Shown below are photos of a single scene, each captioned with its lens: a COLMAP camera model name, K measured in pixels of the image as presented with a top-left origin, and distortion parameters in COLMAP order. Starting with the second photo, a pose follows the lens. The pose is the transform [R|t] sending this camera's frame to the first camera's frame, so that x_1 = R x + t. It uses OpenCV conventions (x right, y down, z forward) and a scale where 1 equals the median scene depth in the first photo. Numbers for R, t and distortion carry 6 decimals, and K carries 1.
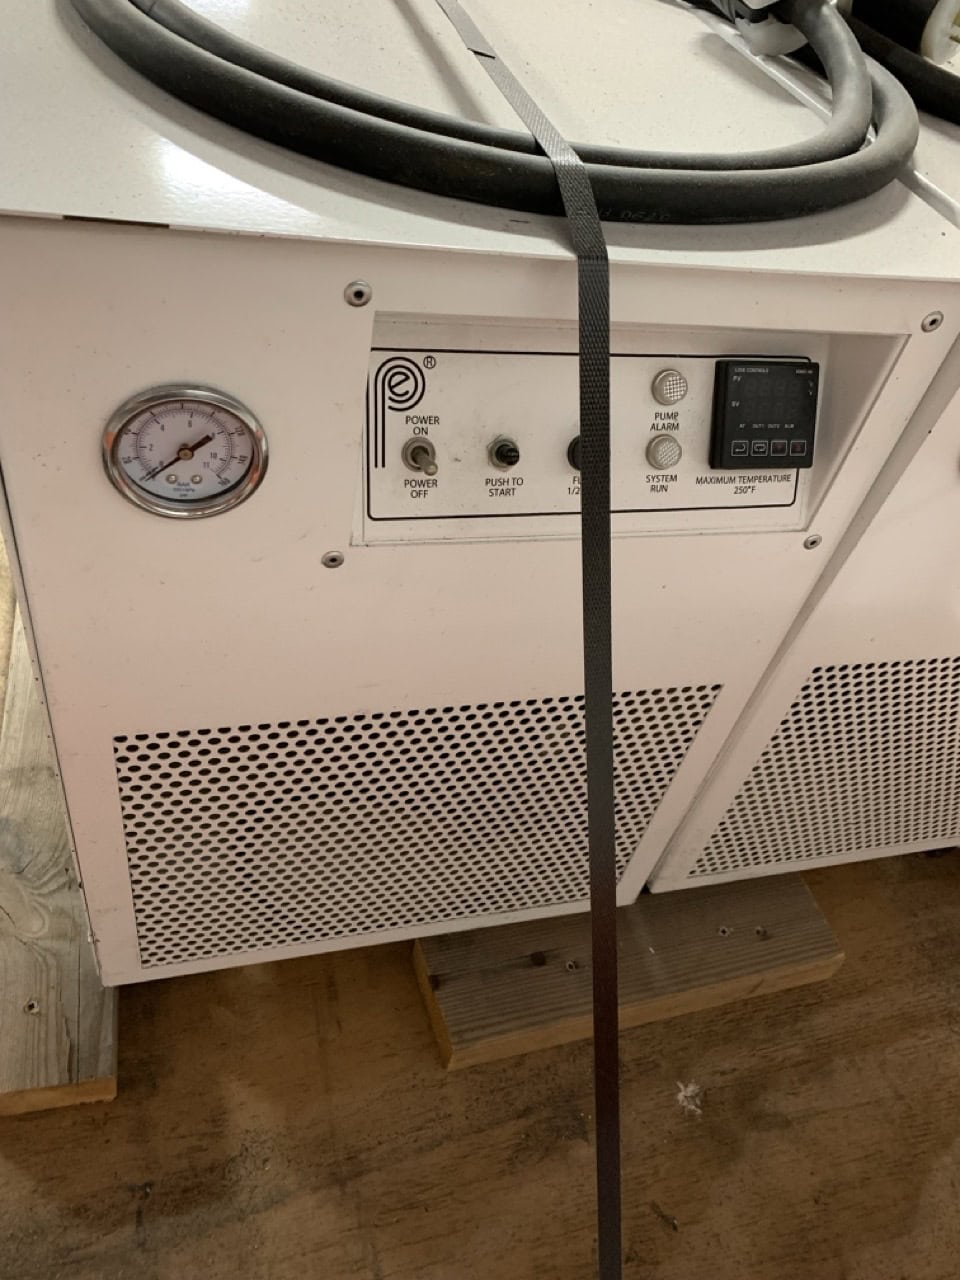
lens RADIAL K [[971.6, 0, 500.9], [0, 971.6, 642.6], [0, 0, 1]] dist [0.132404, -0.171127]
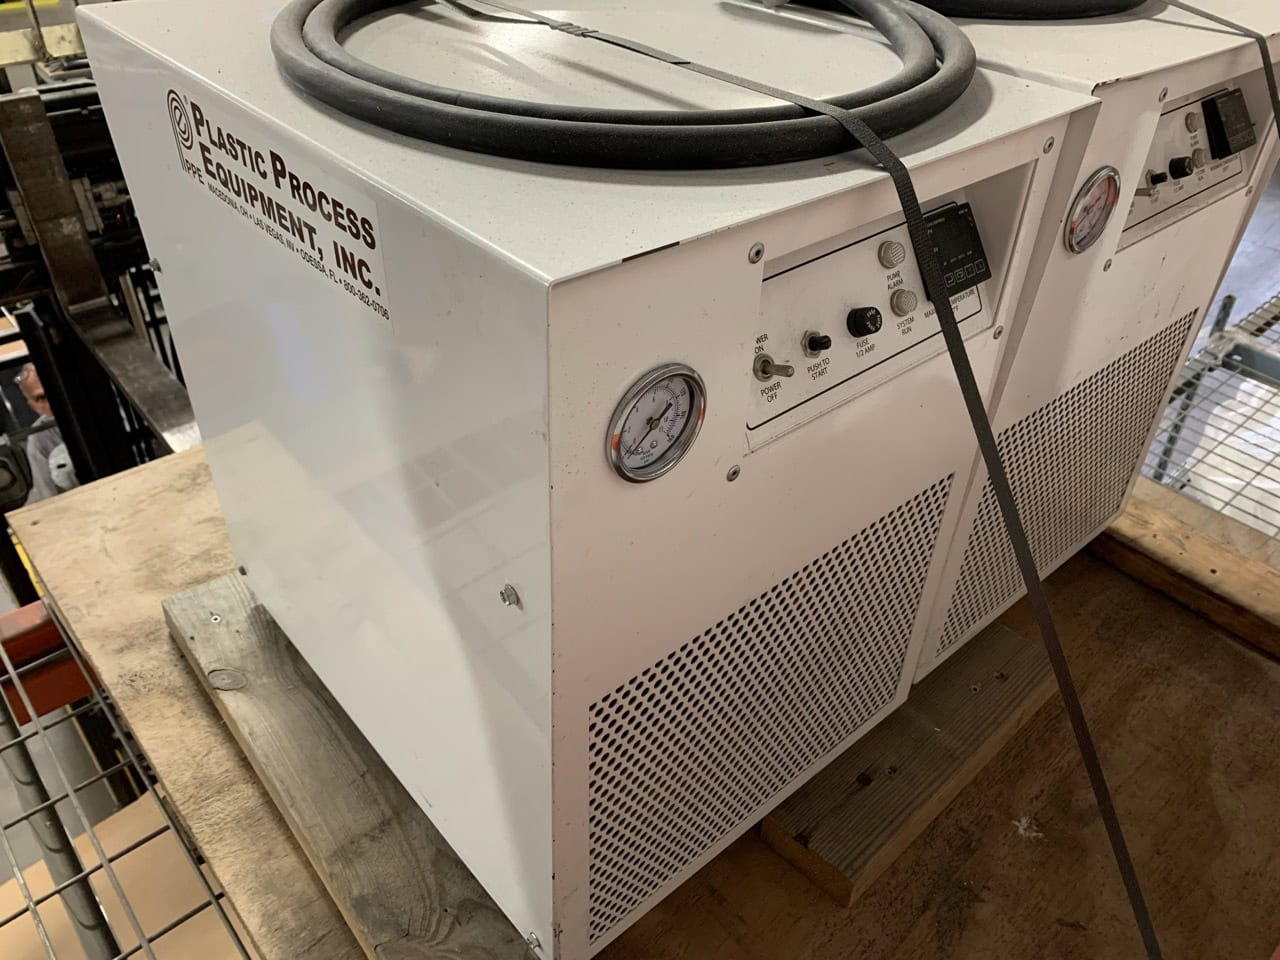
lens RADIAL K [[971.6, 0, 640.0], [0, 971.6, 480.0], [0, 0, 1]] dist [0.132404, -0.171127]
pose [[0.886861, -0.383735, 0.257343, -0.551667], [0.407198, 0.912333, -0.042877, -0.069986], [-0.218330, 0.142815, 0.965368, -0.116982]]
